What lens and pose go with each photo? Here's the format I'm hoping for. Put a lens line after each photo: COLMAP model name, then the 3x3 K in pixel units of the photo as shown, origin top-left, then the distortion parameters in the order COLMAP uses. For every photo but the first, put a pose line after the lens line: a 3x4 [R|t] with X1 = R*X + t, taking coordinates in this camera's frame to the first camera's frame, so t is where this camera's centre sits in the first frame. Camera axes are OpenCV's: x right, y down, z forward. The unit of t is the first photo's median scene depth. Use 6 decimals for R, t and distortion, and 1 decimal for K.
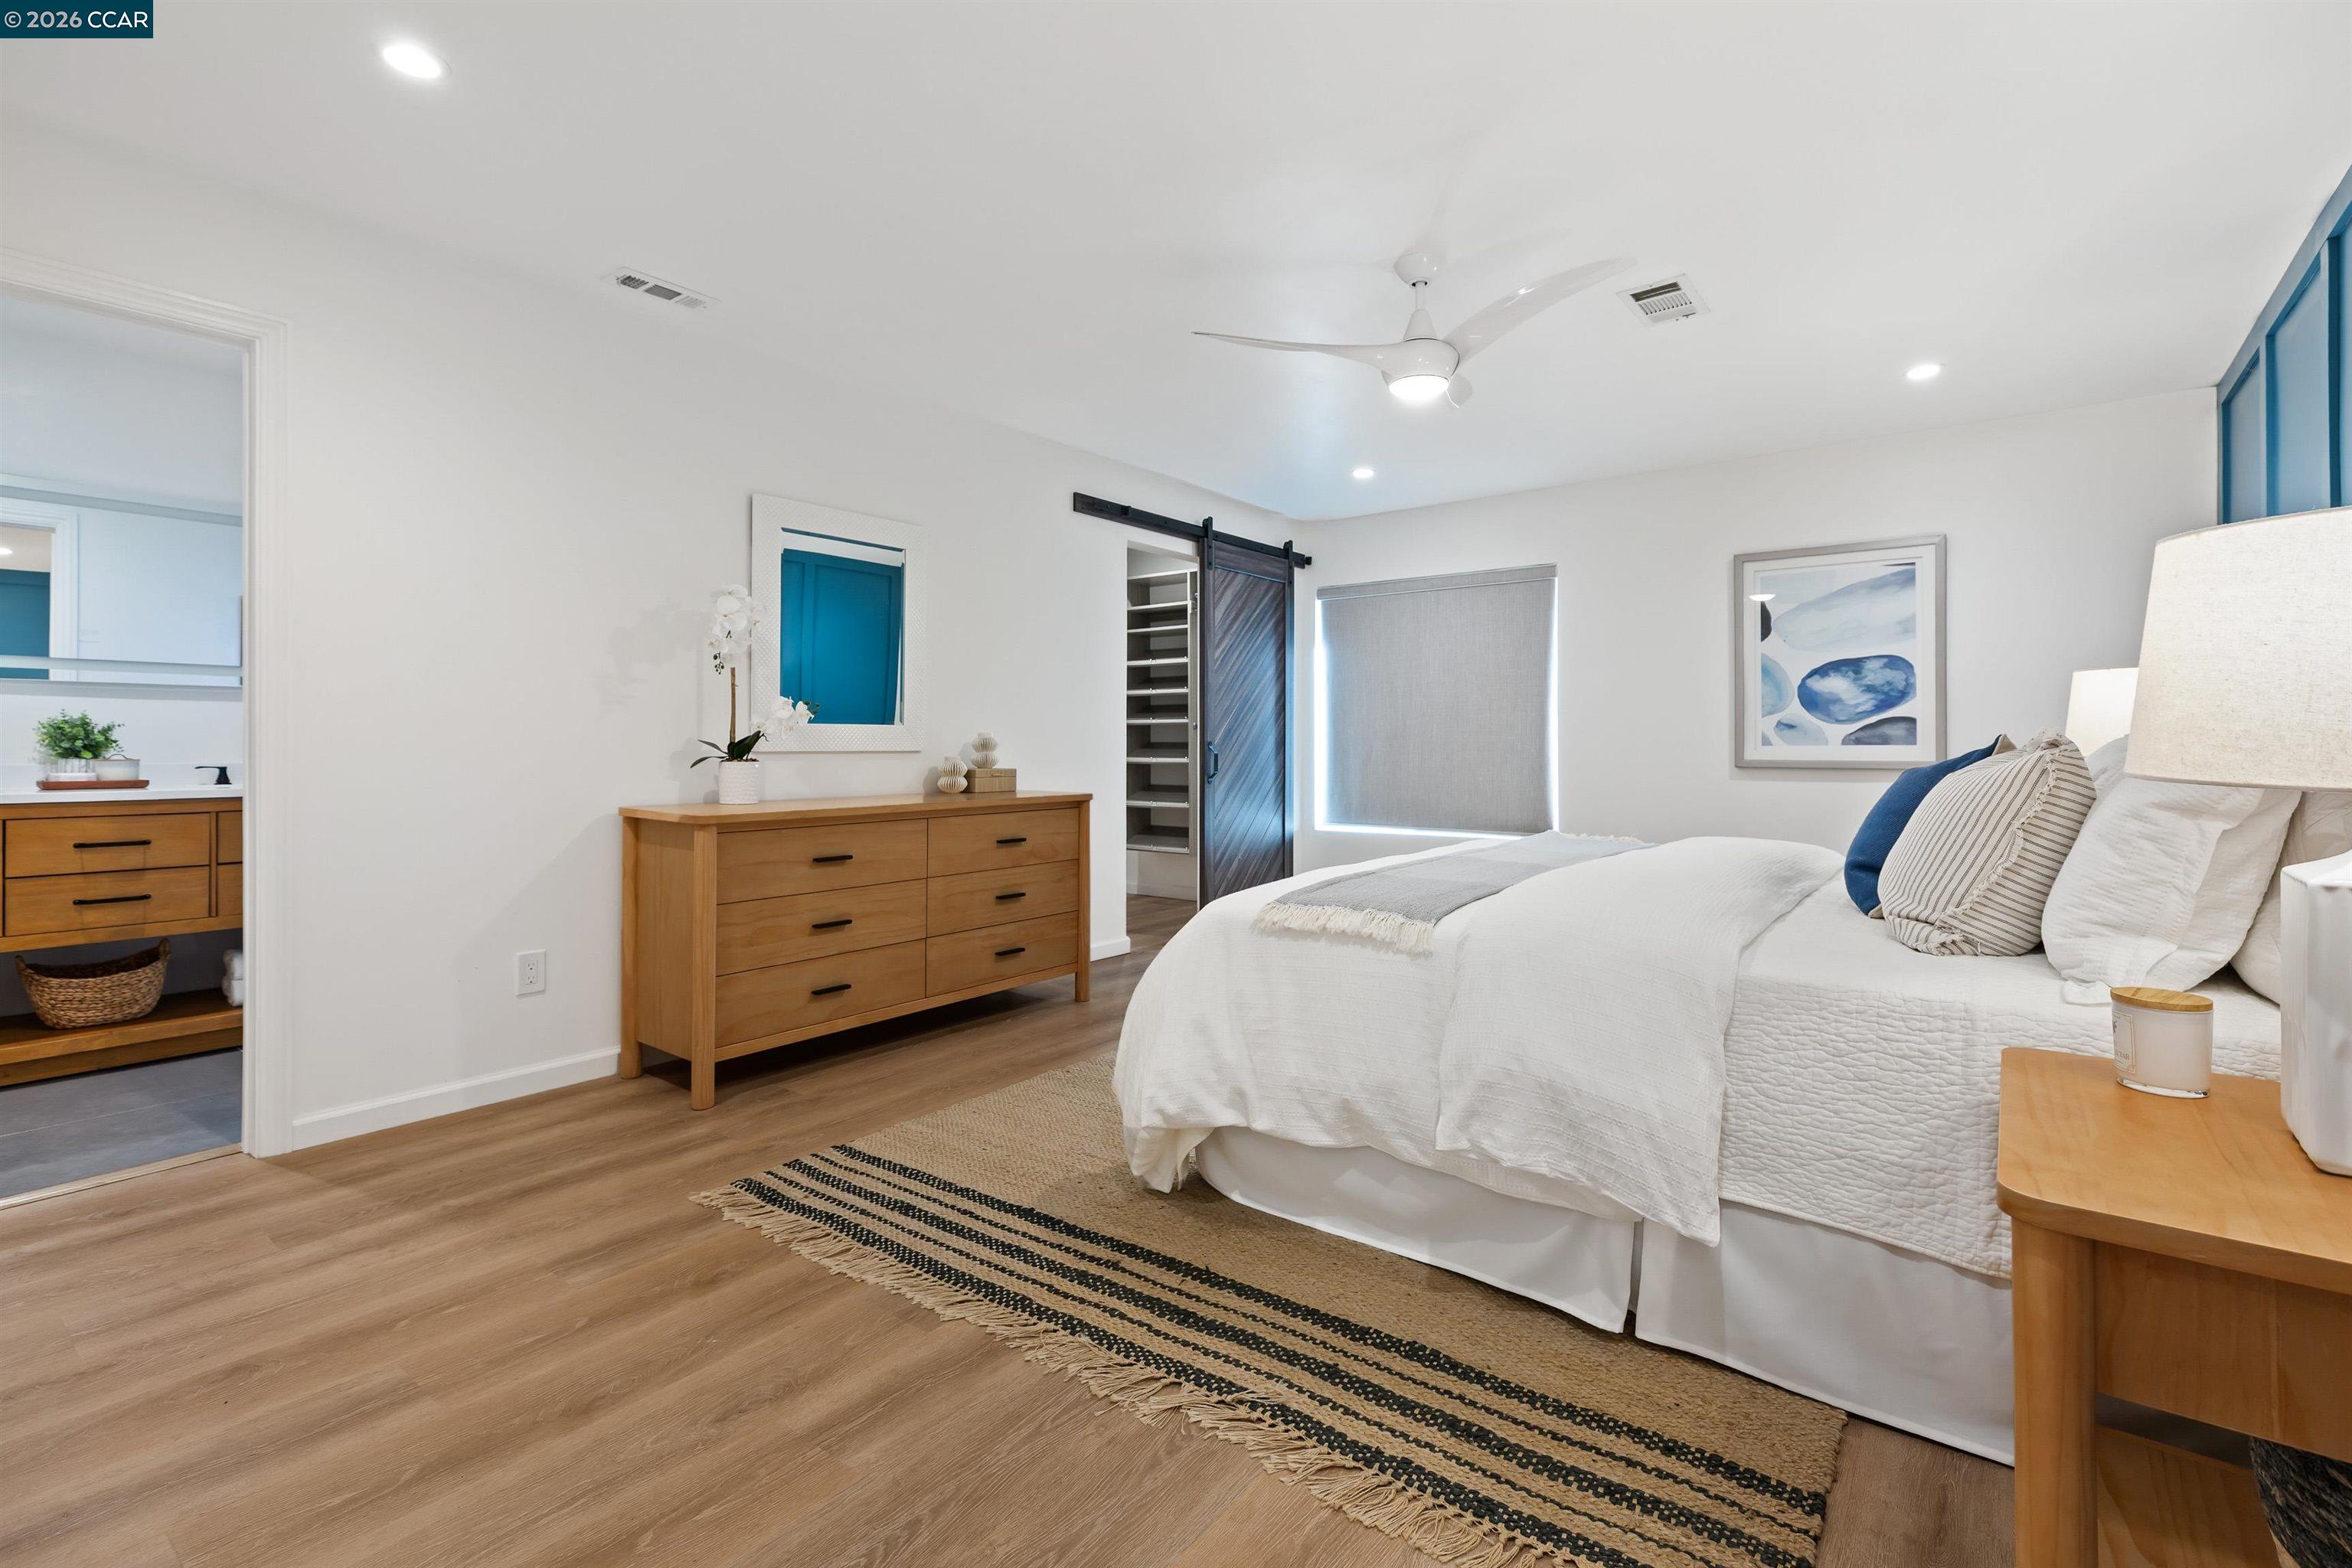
lens RADIAL K [[1071.2, 0, 1178.8], [0, 1071.2, 763.8], [0, 0, 1]] dist [-0.000224, 0.000357]
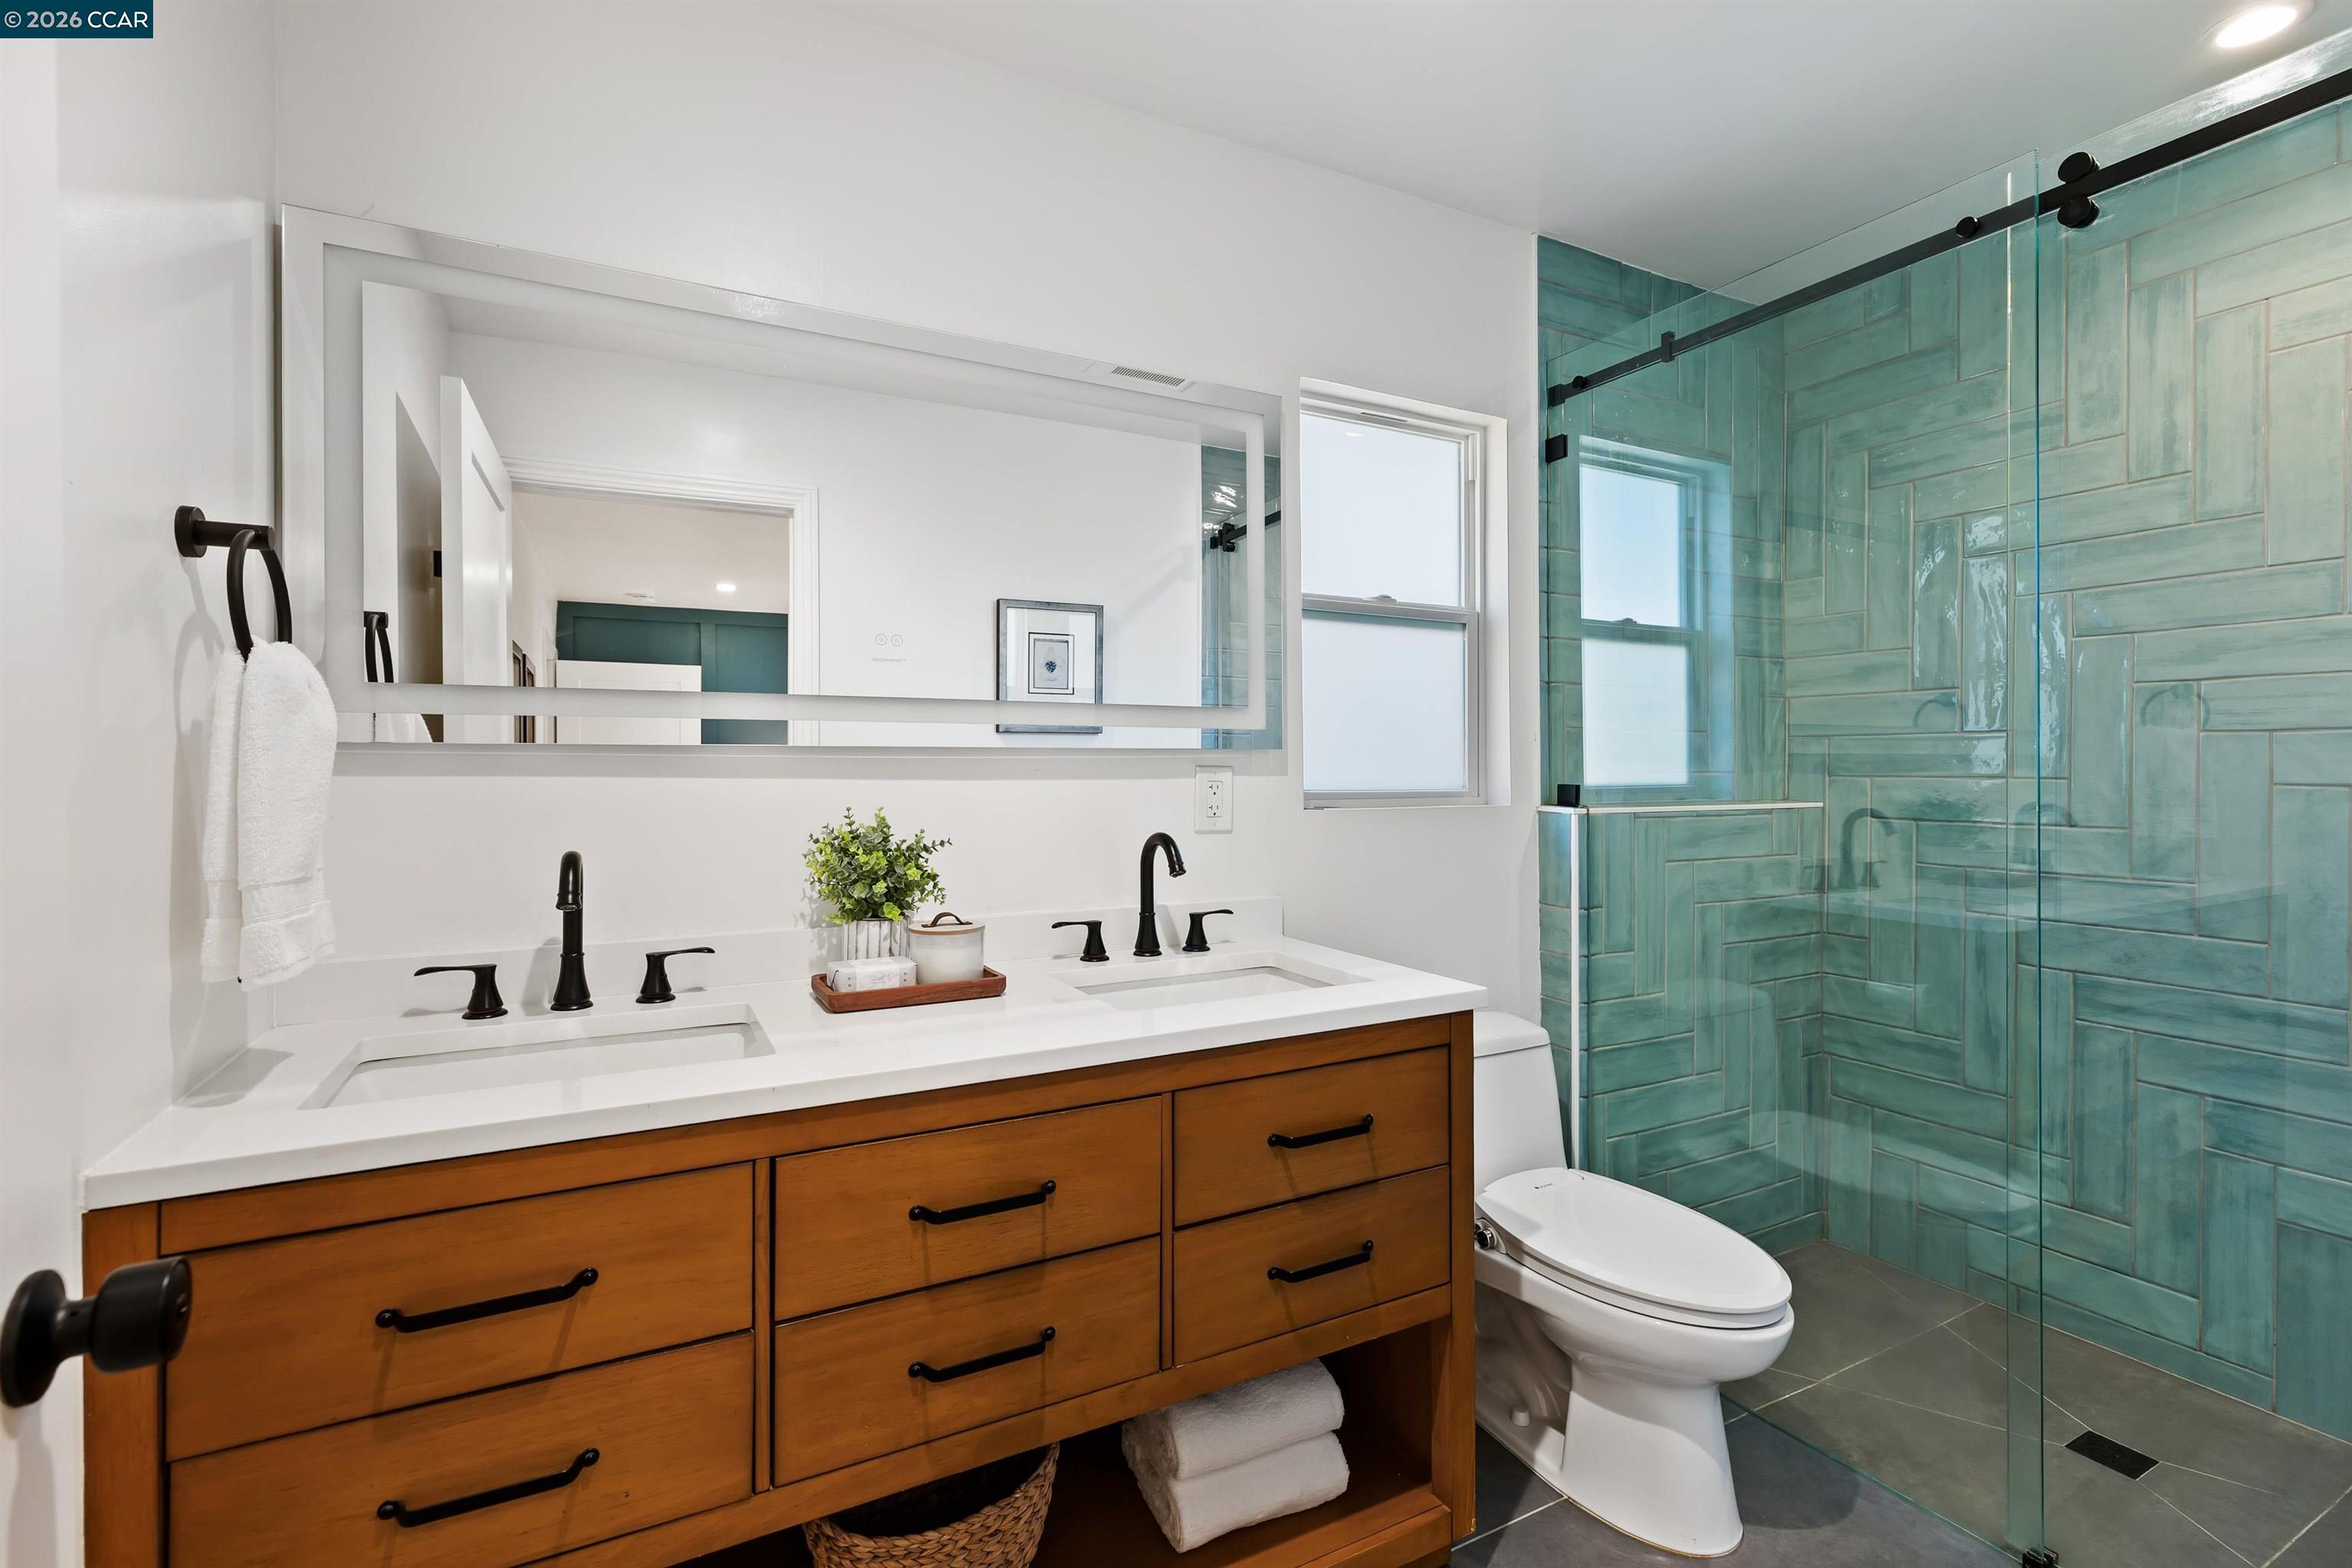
lens RADIAL K [[1071.2, 0, 1178.8], [0, 1071.2, 763.8], [0, 0, 1]] dist [-0.000224, 0.000357]
pose [[0.909337, -0.003809, -0.416042, -0.726363], [0.001885, 0.999986, -0.005036, -0.068512], [0.416055, 0.003795, 0.909331, 0.644332]]
